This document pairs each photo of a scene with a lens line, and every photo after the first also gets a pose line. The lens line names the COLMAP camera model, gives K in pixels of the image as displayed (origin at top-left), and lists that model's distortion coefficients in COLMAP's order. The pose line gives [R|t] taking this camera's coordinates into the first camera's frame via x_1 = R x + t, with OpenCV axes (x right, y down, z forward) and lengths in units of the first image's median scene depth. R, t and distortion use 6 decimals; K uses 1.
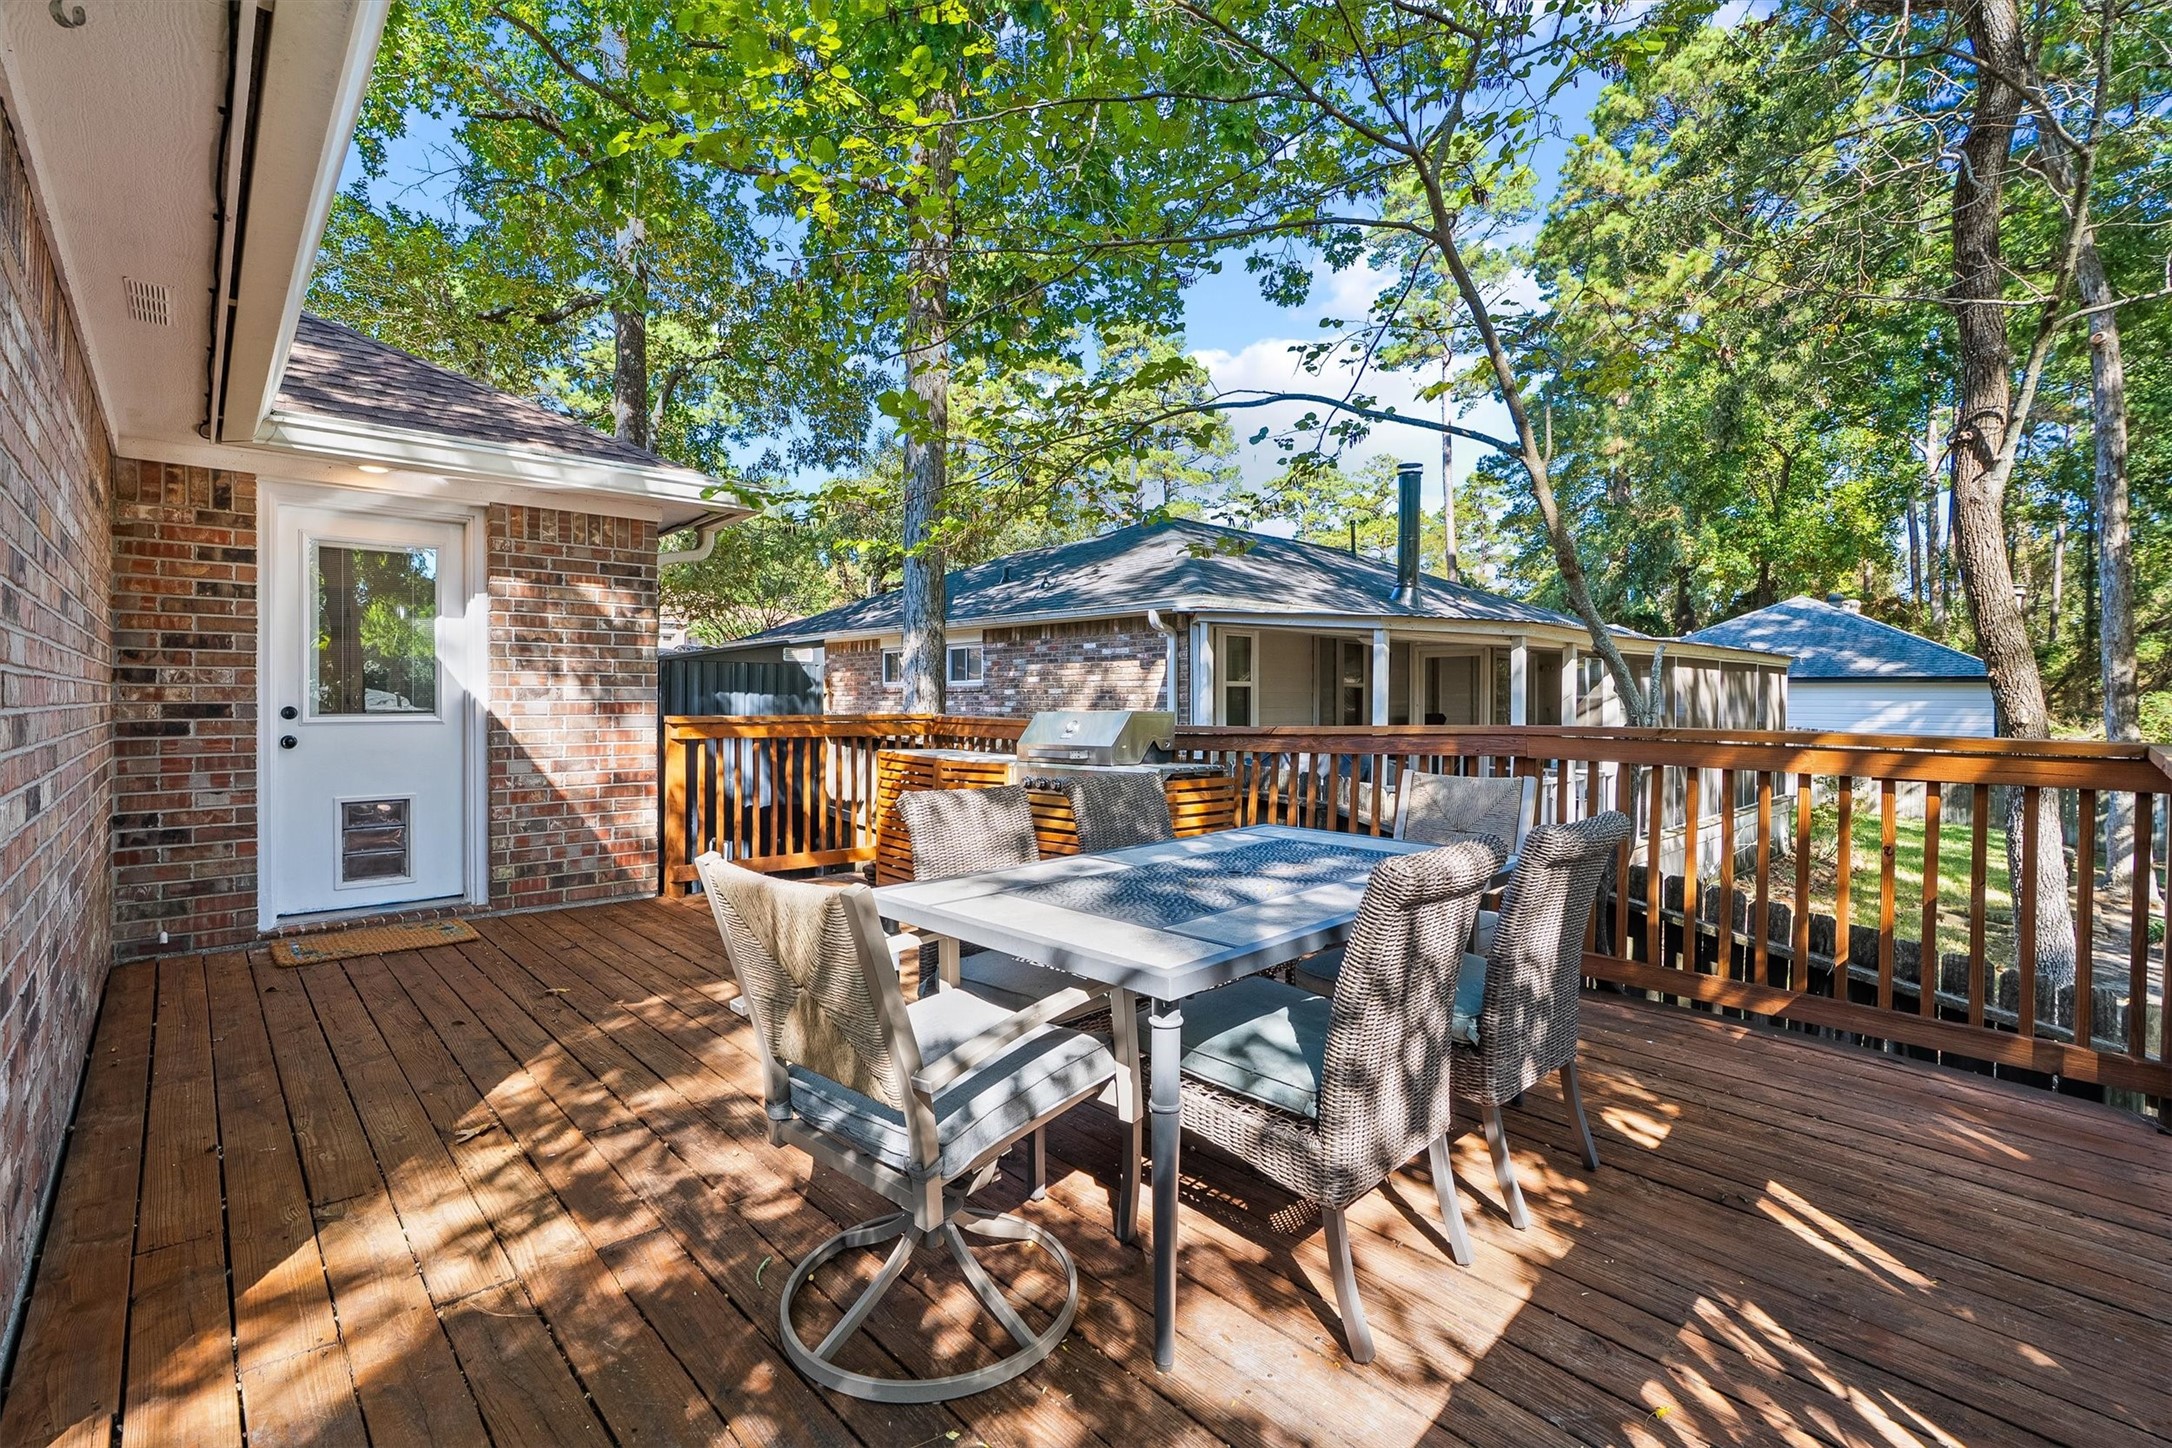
lens RADIAL K [[974.0, 0, 1092.2], [0, 974.0, 701.5], [0, 0, 1]] dist [0.002026, -0.000926]
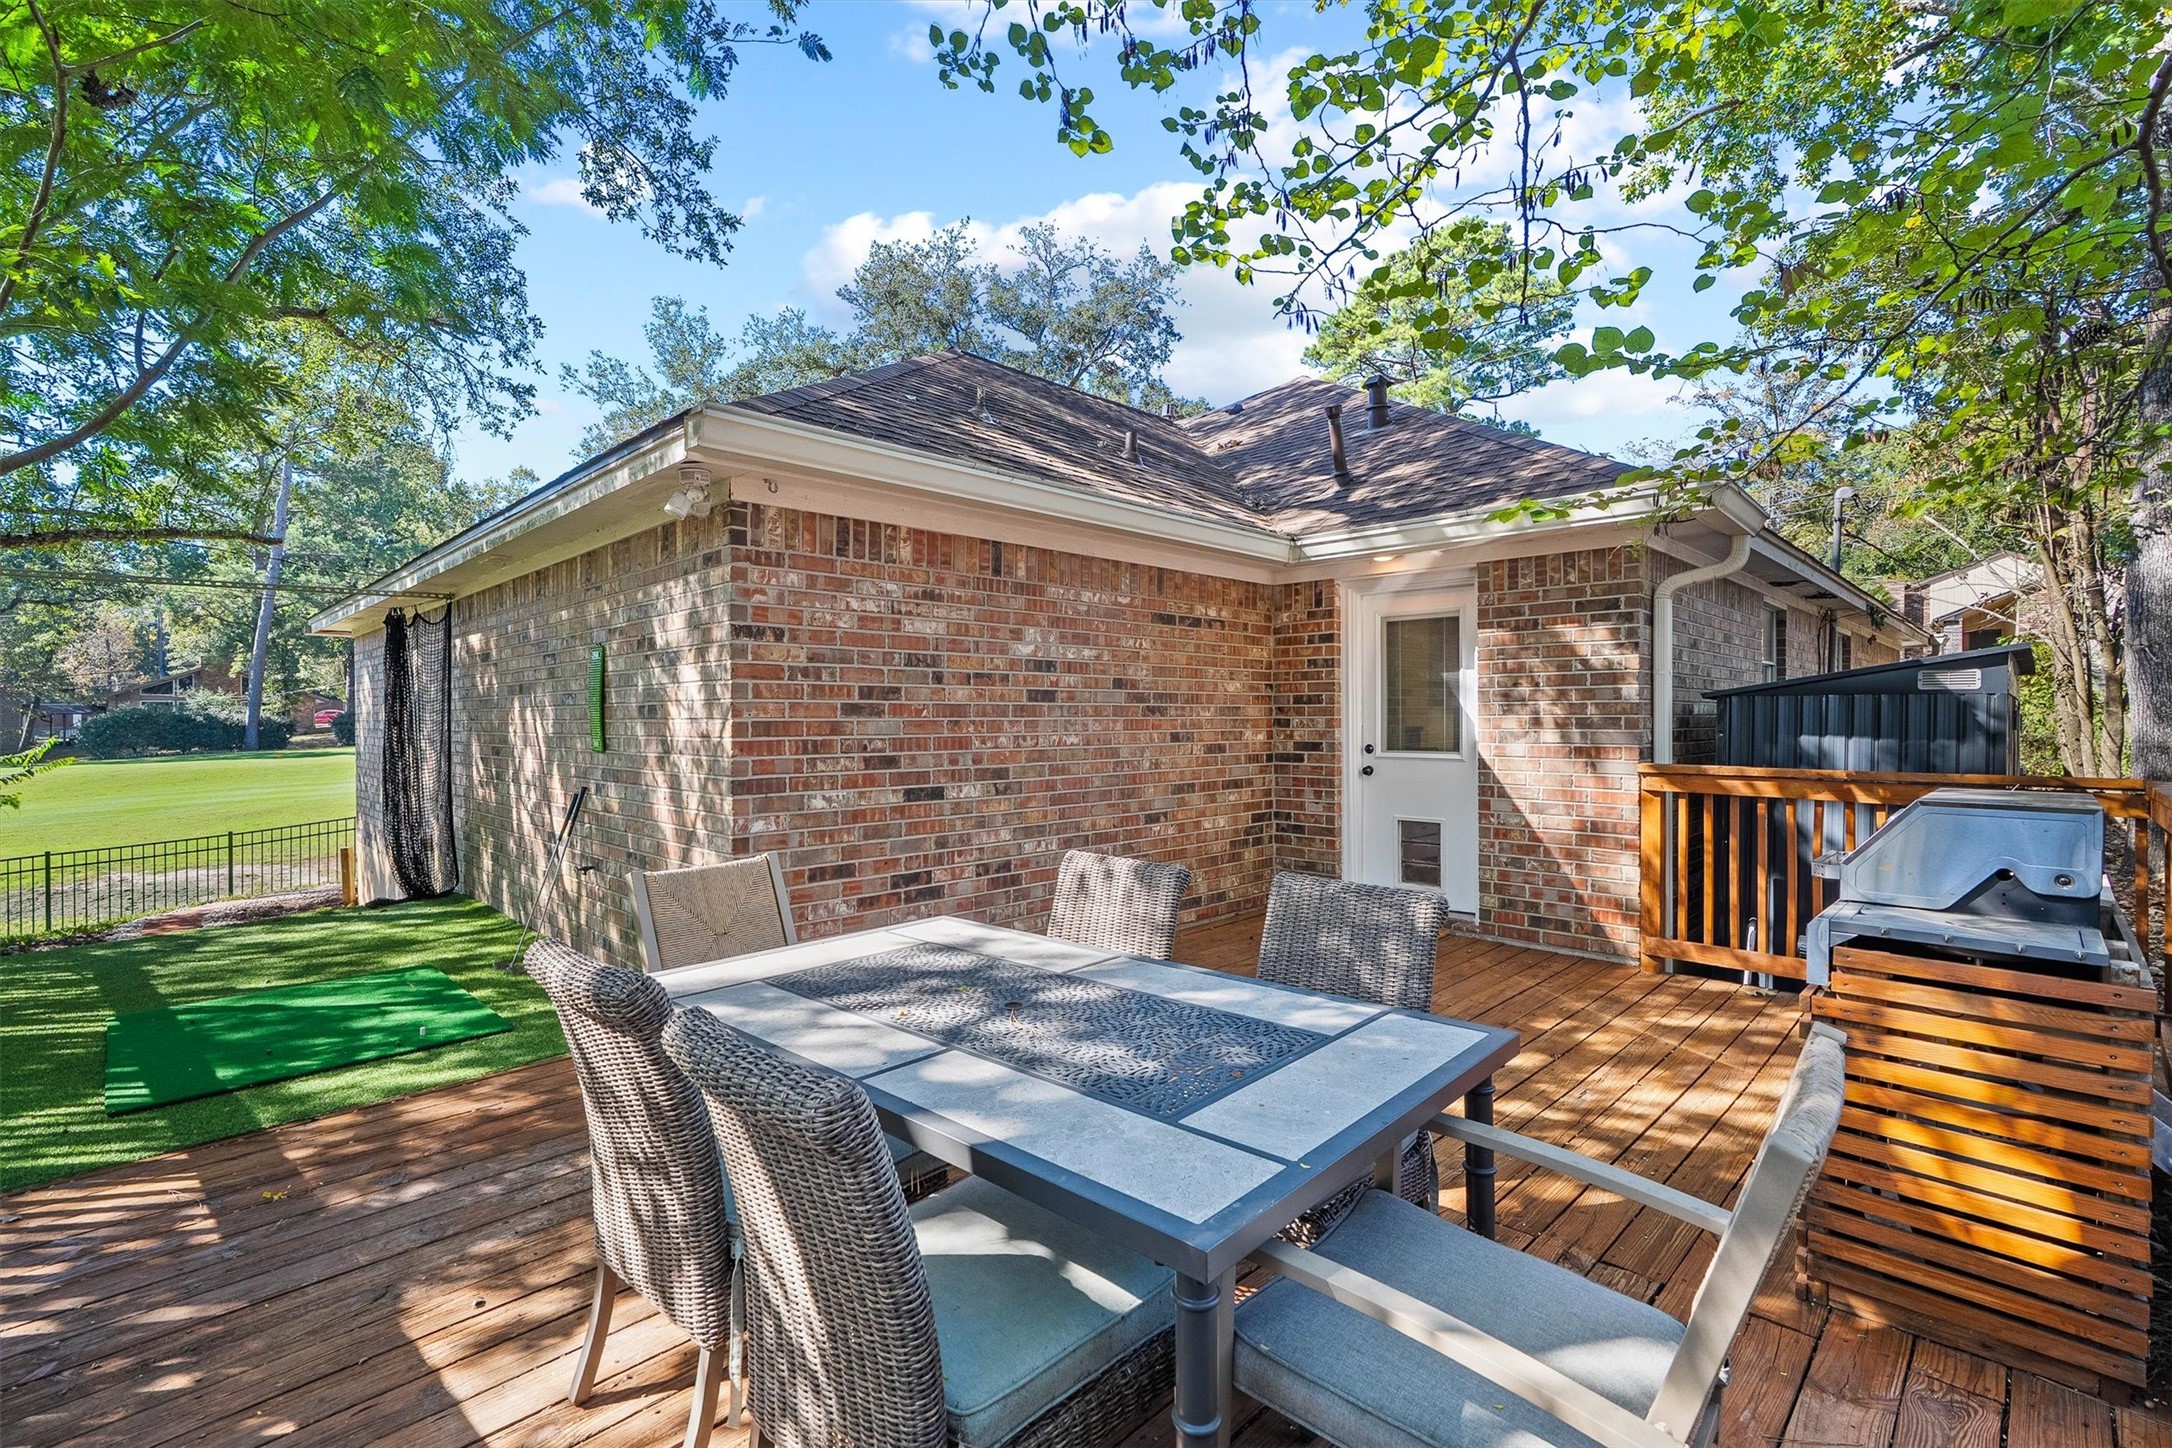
lens RADIAL K [[974.0, 0, 1085.9], [0, 974.0, 715.3], [0, 0, 1]] dist [0.002026, -0.000926]
pose [[0.047380, -0.002121, -0.998875, 0.540319], [0.000229, 0.999998, -0.002112, -0.034238], [0.998877, -0.000129, 0.047380, 0.586293]]
